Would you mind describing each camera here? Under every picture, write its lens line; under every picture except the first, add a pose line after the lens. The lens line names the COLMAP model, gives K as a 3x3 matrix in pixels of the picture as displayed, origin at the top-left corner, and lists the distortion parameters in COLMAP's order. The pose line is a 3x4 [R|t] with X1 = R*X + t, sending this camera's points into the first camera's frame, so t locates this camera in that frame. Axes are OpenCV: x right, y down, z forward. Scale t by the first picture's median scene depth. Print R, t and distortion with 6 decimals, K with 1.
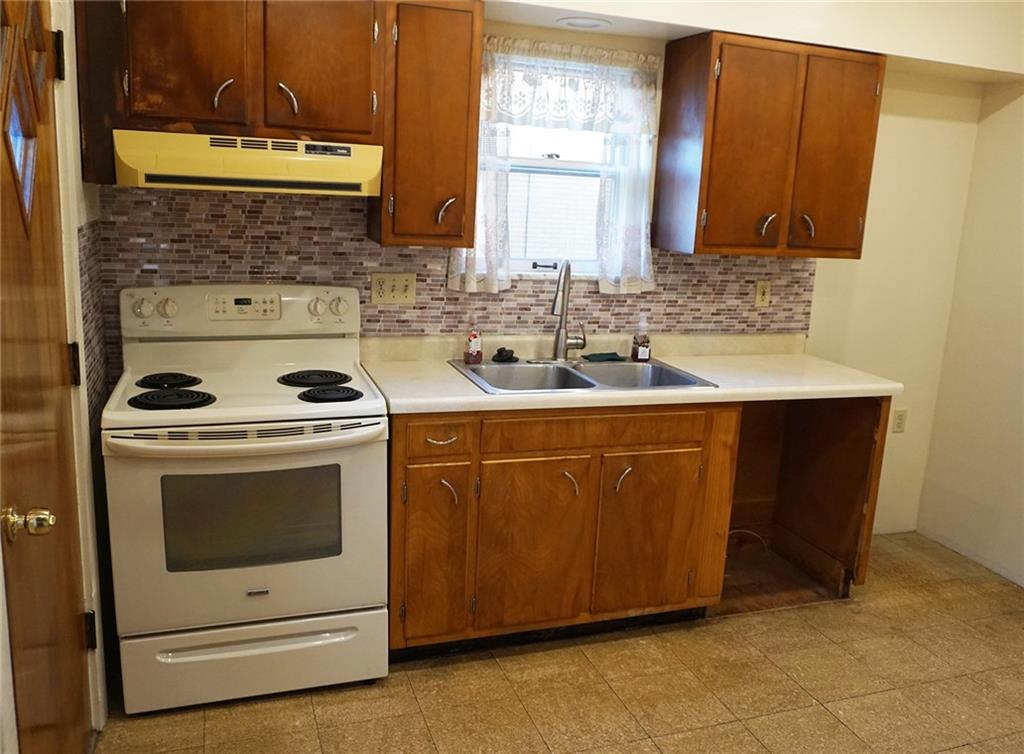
lens RADIAL K [[853.9, 0, 512.0], [0, 853.9, 377.0], [0, 0, 1]] dist [-0.030490, 0.006771]
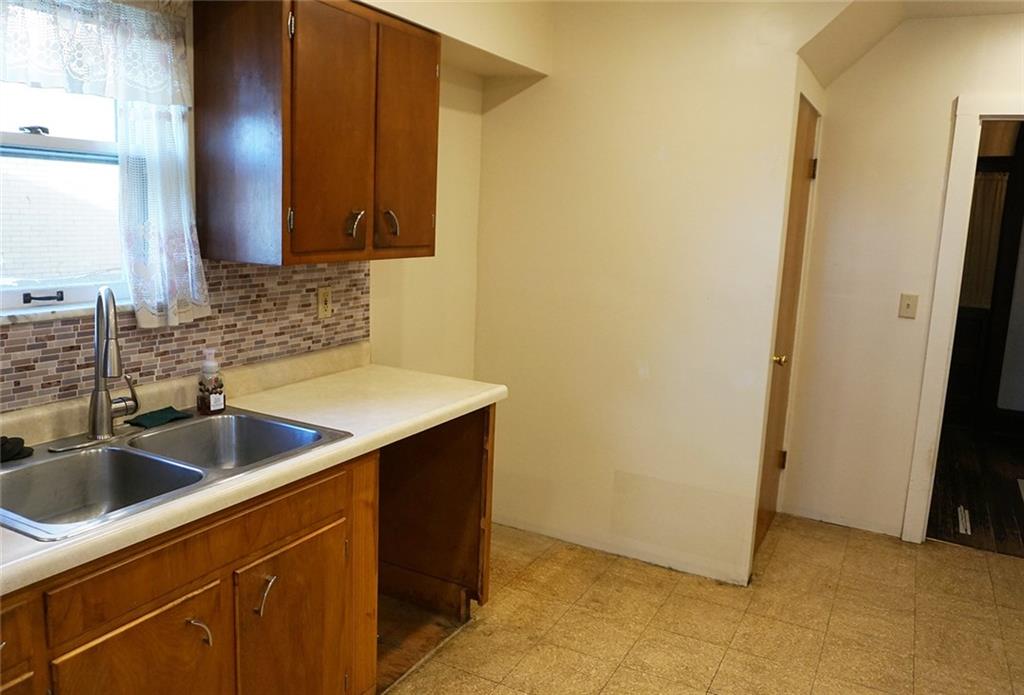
lens RADIAL K [[781.2, 0, 513.8], [0, 781.2, 334.1], [0, 0, 1]] dist [-0.057779, 0.043813]
pose [[0.720024, -0.129273, 0.681802, -0.109592], [0.138390, 0.989509, 0.041468, -0.077864], [-0.680010, 0.064496, 0.730361, 0.329036]]
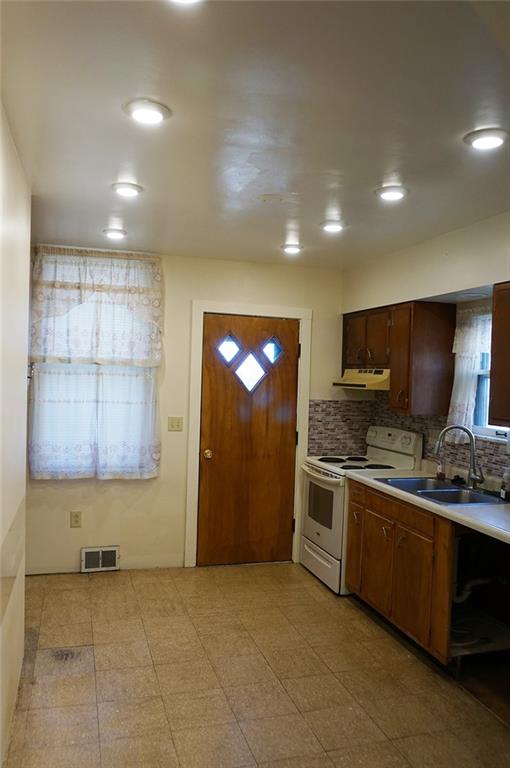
lens RADIAL K [[542.9, 0, 255.0], [0, 542.9, 384.0], [0, 0, 1]] dist [0.001854, 0.000382]
pose [[-0.014449, -0.034421, -0.999303, 1.090425], [-0.244521, 0.969185, -0.029848, -0.078630], [0.969536, 0.243919, -0.022421, 0.556131]]
